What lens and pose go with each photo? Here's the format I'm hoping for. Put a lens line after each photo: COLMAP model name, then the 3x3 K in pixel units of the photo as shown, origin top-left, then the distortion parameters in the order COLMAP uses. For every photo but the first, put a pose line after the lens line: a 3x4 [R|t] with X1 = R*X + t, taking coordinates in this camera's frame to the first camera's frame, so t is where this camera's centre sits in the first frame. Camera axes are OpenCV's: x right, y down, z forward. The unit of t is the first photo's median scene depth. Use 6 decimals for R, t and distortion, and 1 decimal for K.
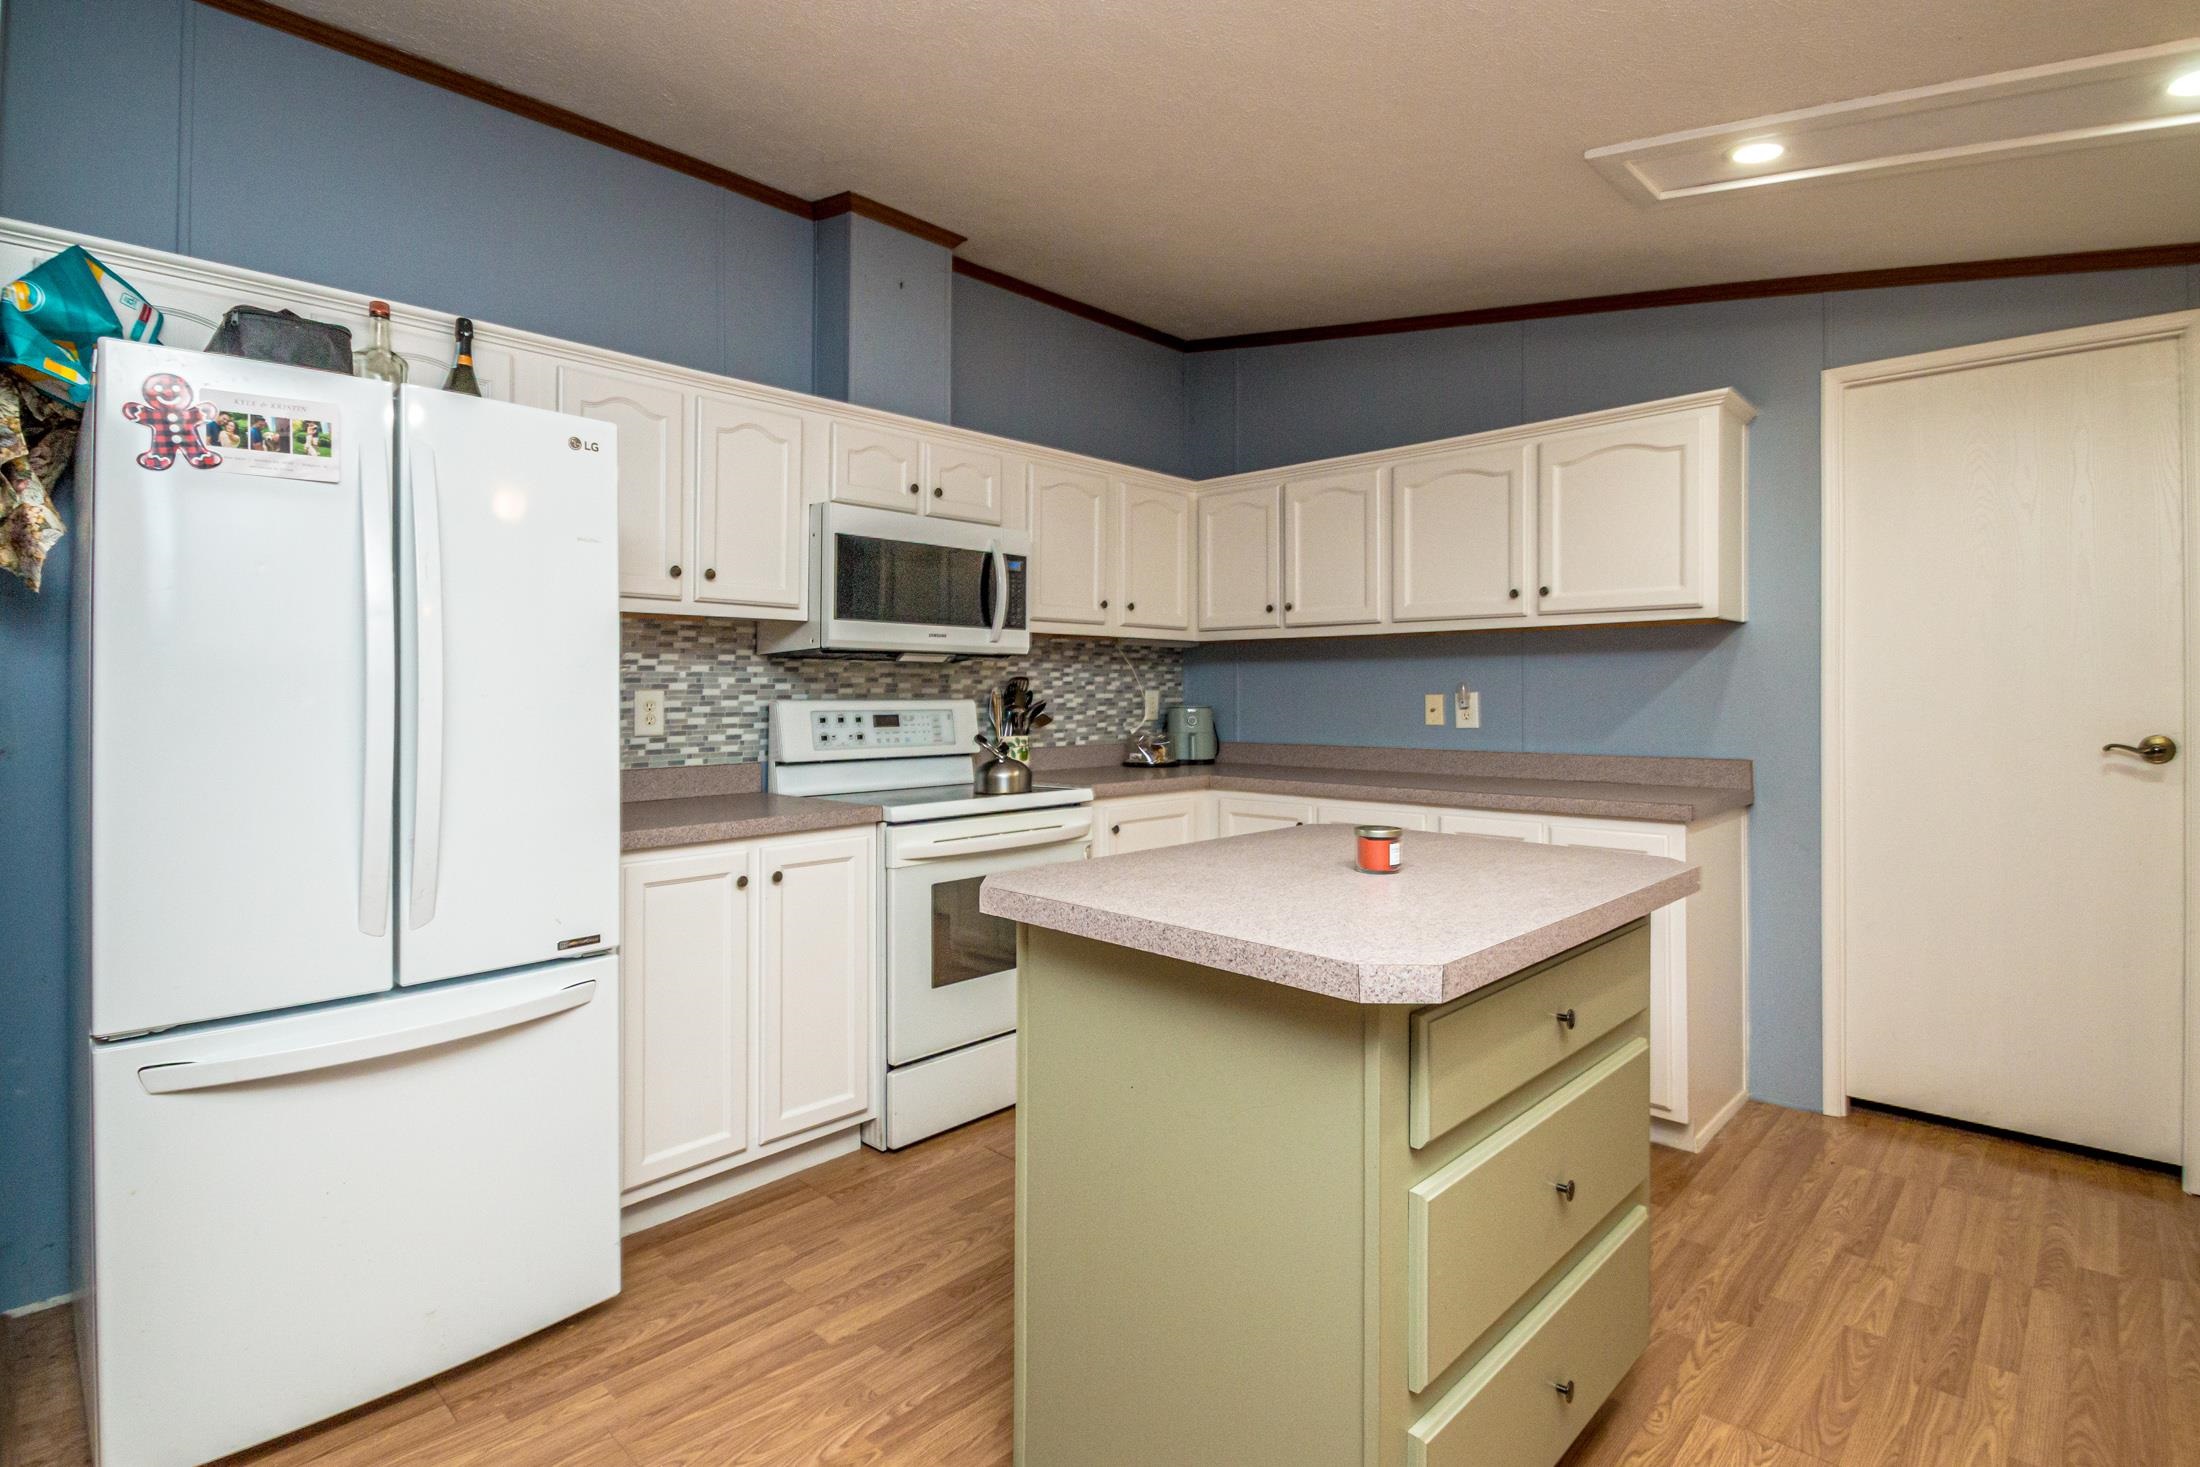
lens RADIAL K [[1081.7, 0, 1100.1], [0, 1081.7, 689.6], [0, 0, 1]] dist [0.000480, -0.000196]
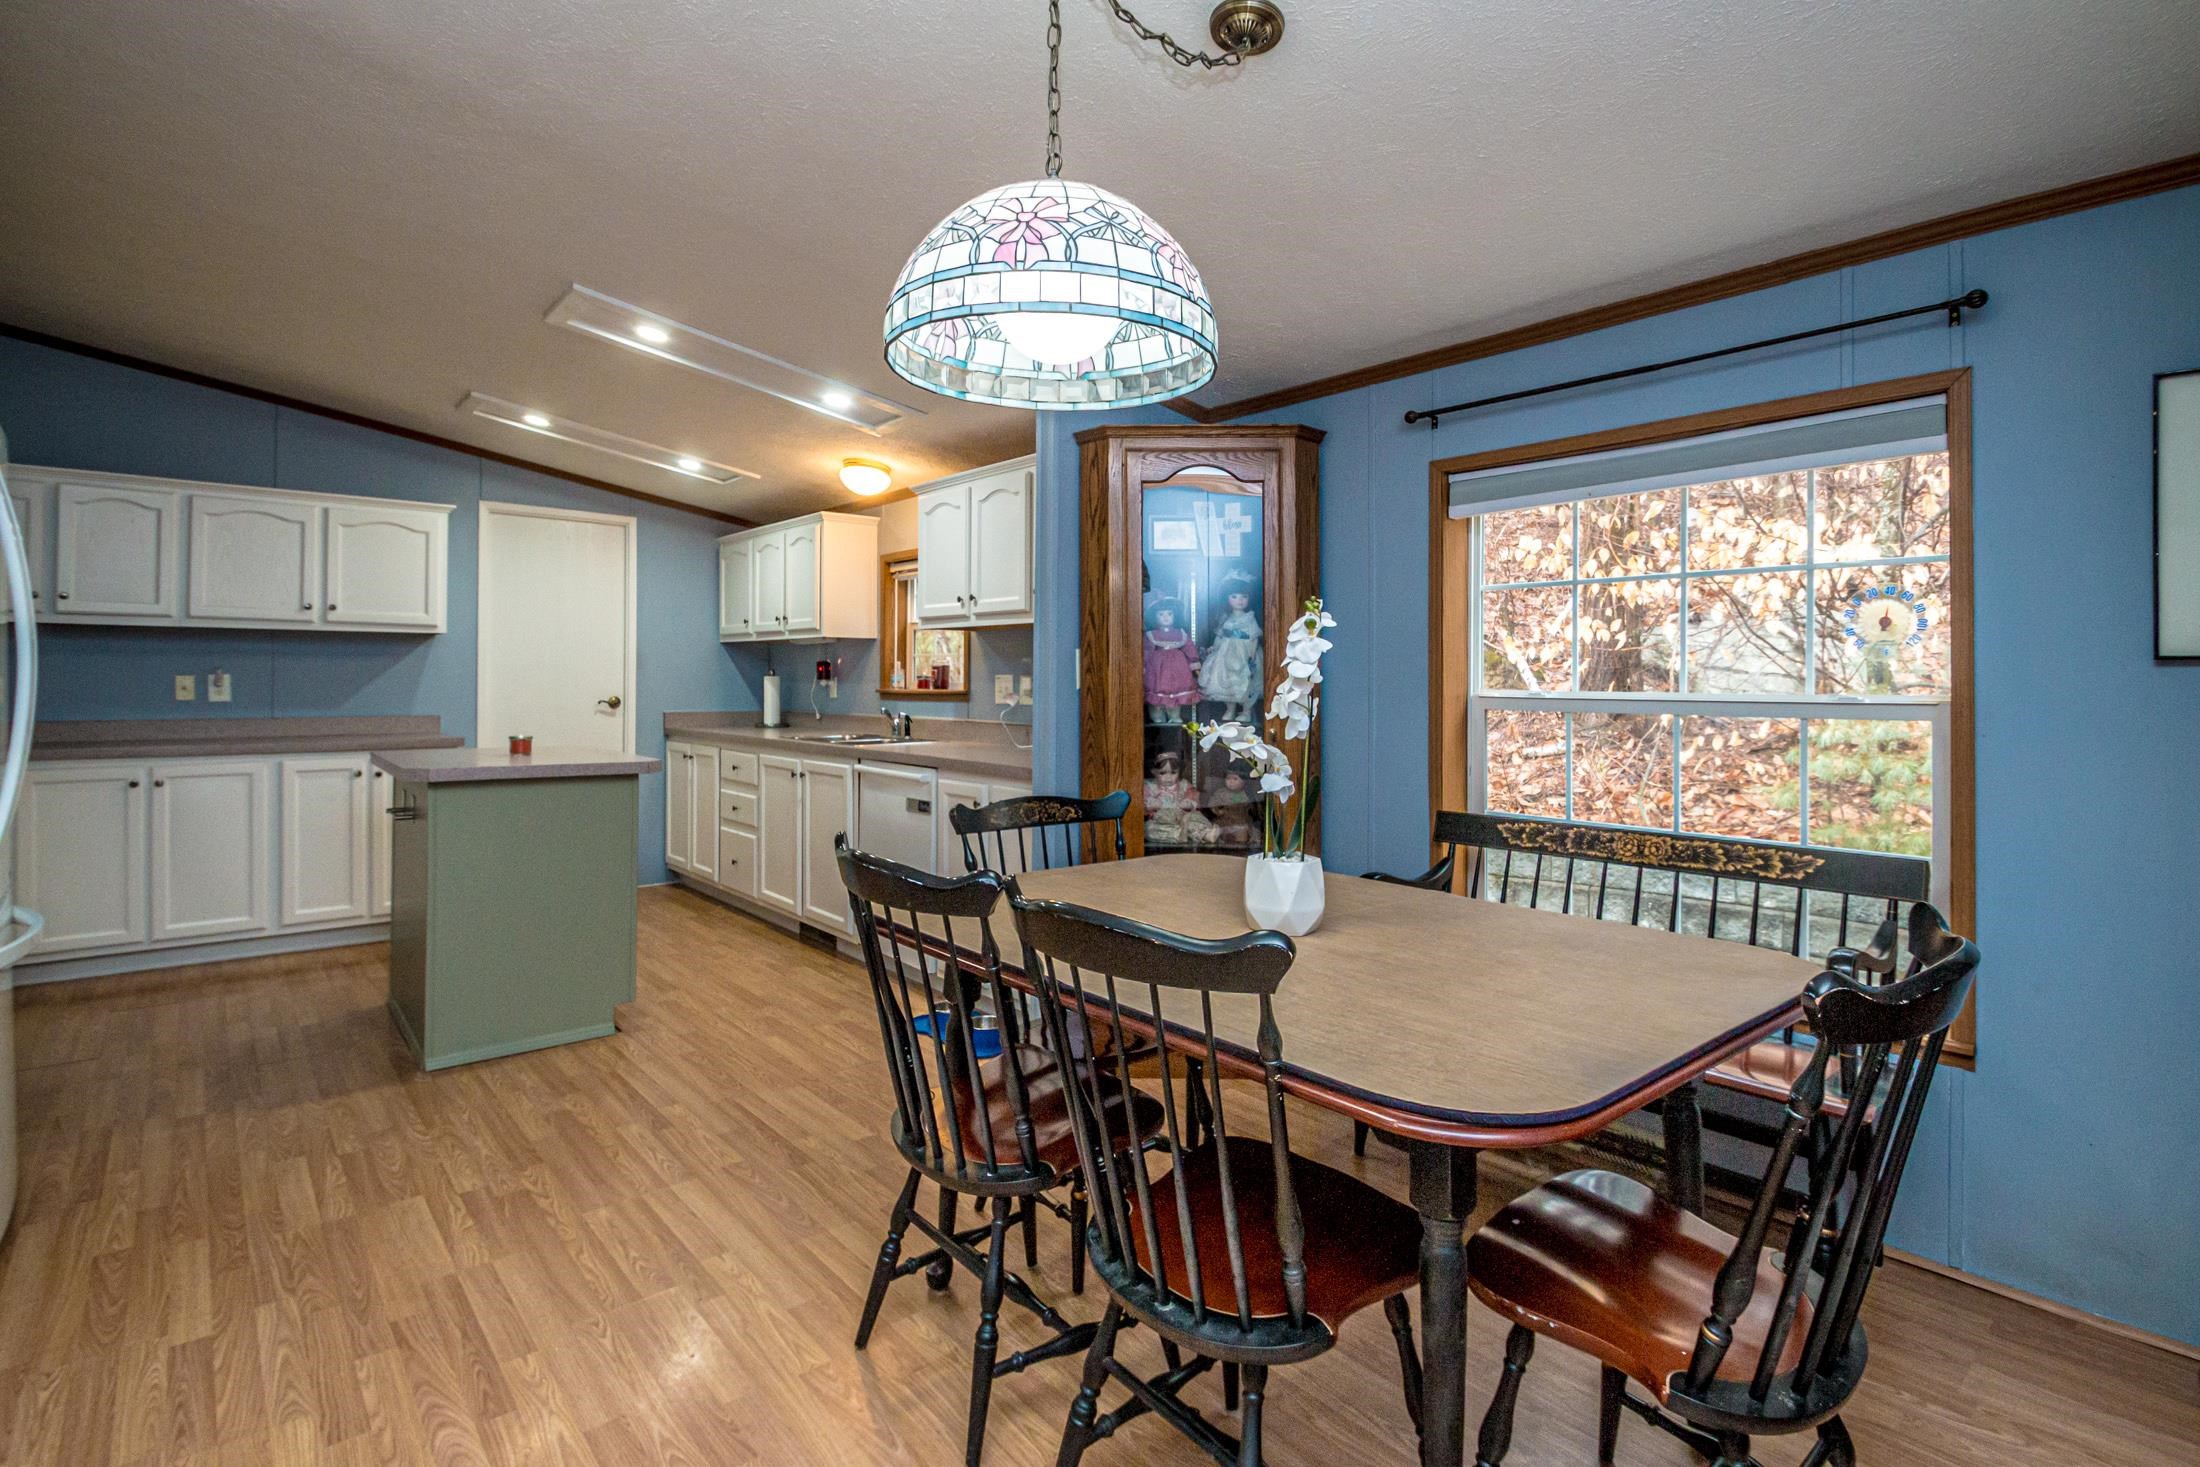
lens RADIAL K [[1081.7, 0, 1100.1], [0, 1081.7, 689.6], [0, 0, 1]] dist [0.000480, -0.000196]
pose [[0.097563, -0.004065, 0.995221, -1.026472], [-0.006527, 0.999968, 0.004724, 0.009774], [-0.995208, -0.006957, 0.097534, -0.223809]]
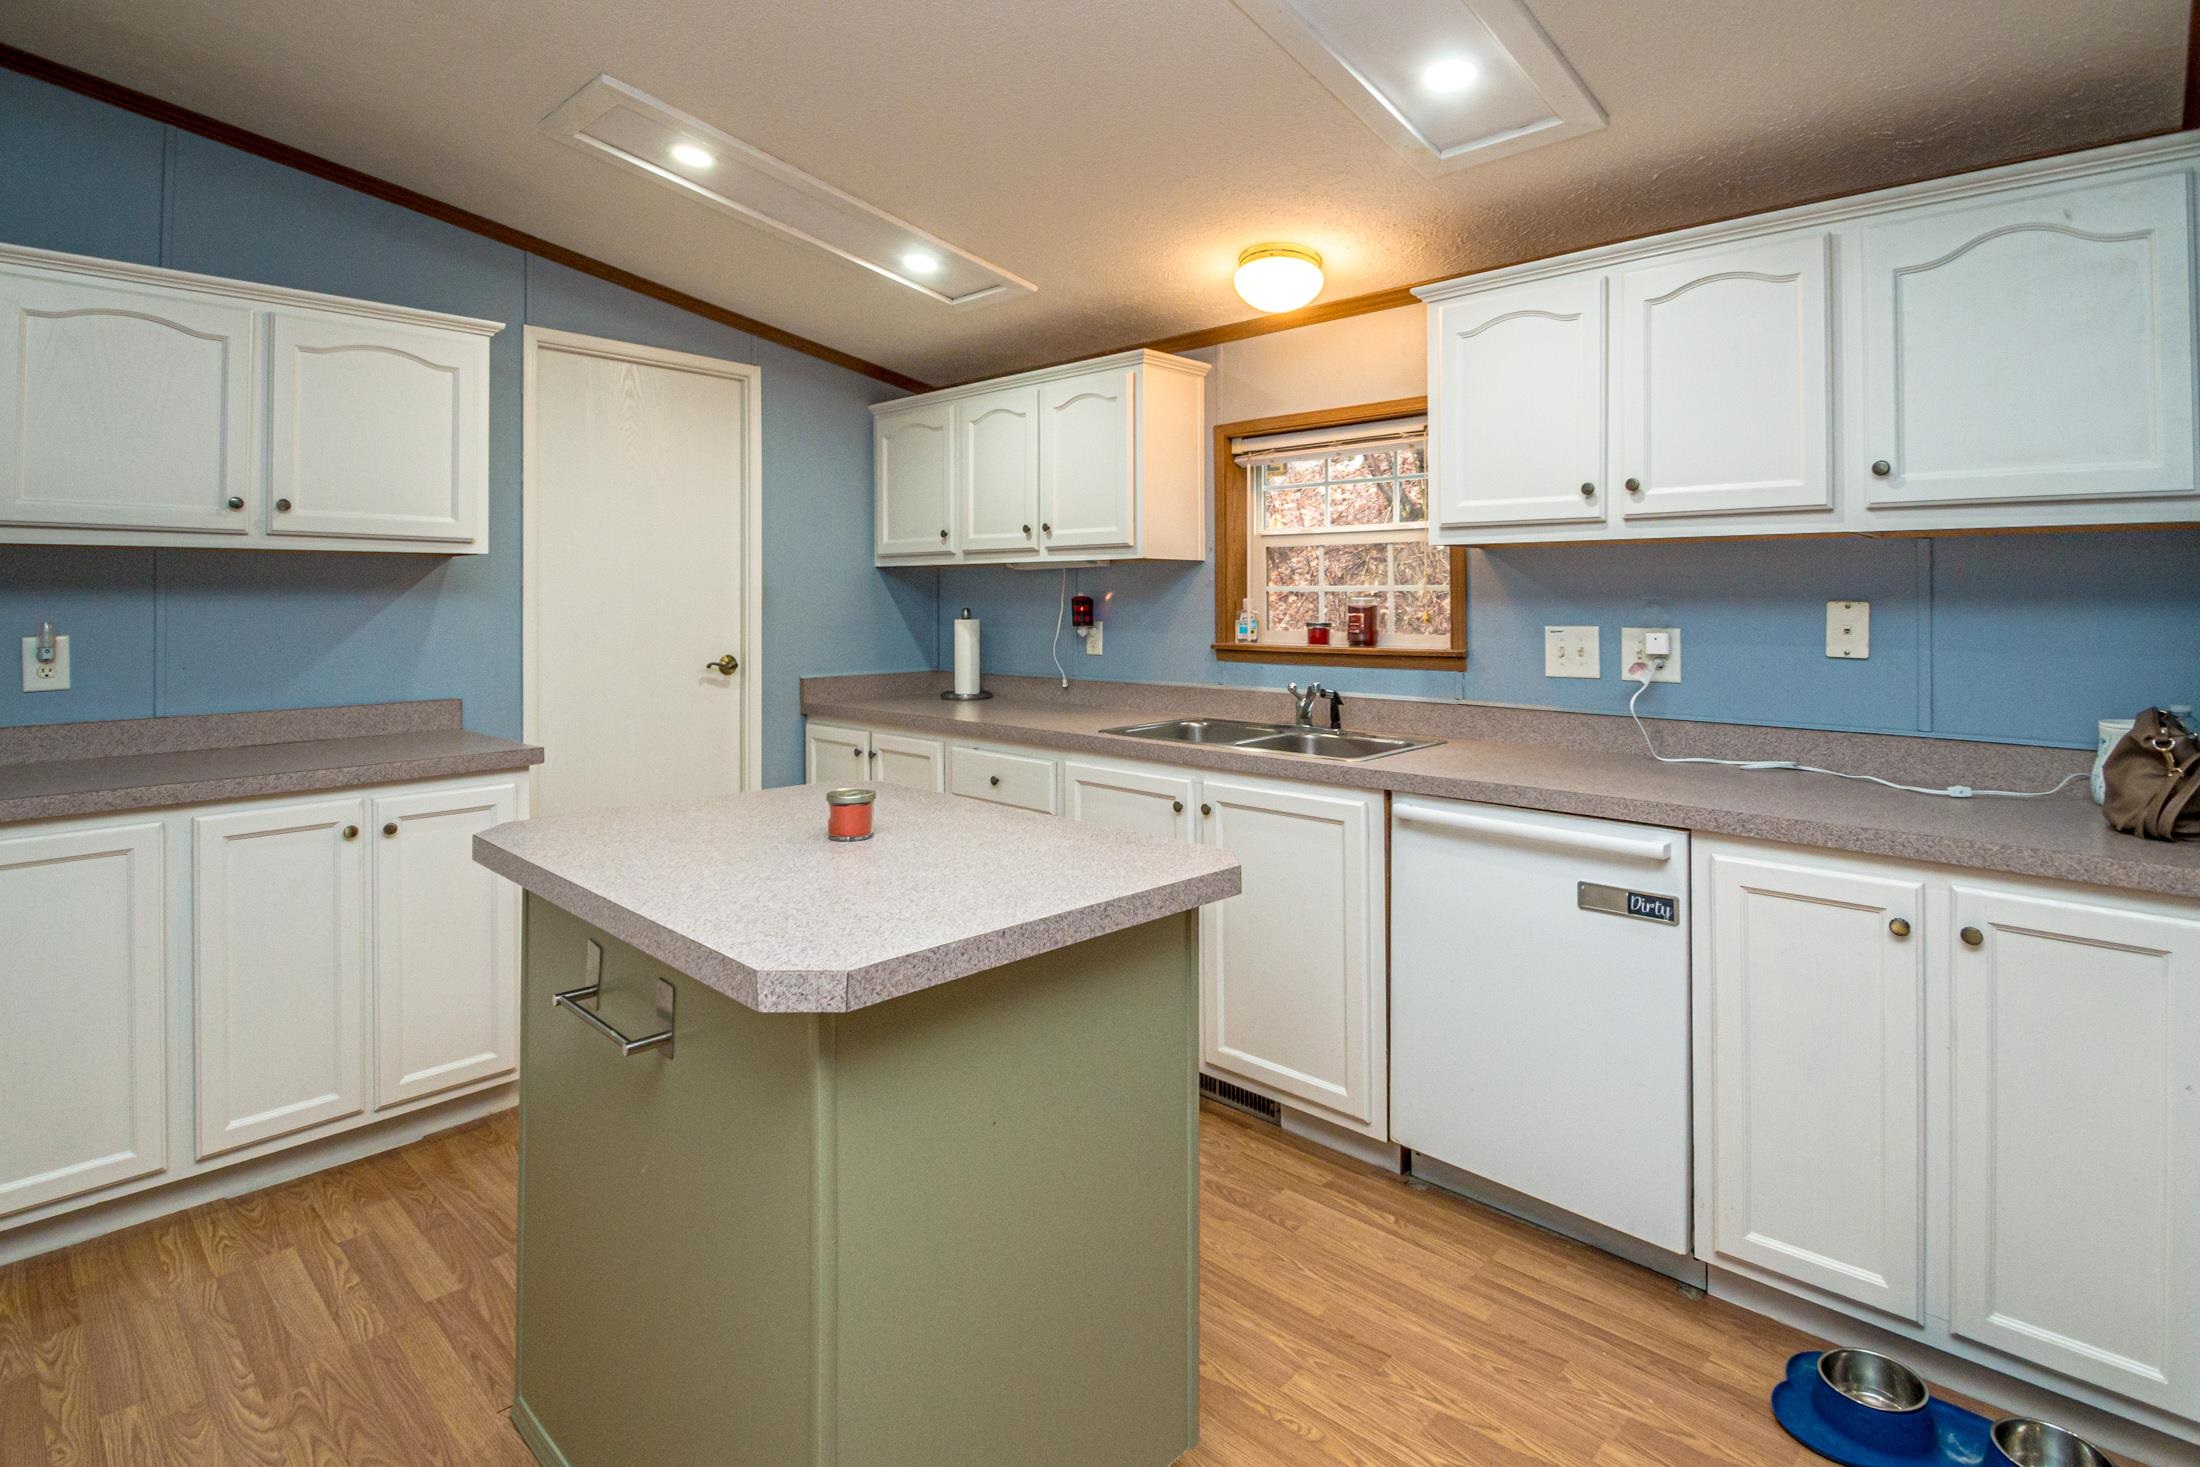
lens RADIAL K [[1071.8, 0, 1090.7], [0, 1071.8, 595.7], [0, 0, 1]] dist [-0.000773, -0.023345]
pose [[-0.021256, 0.006972, 0.999750, -0.371155], [0.002572, 0.999973, -0.006919, -0.020628], [-0.999771, 0.002424, -0.021273, 0.456600]]
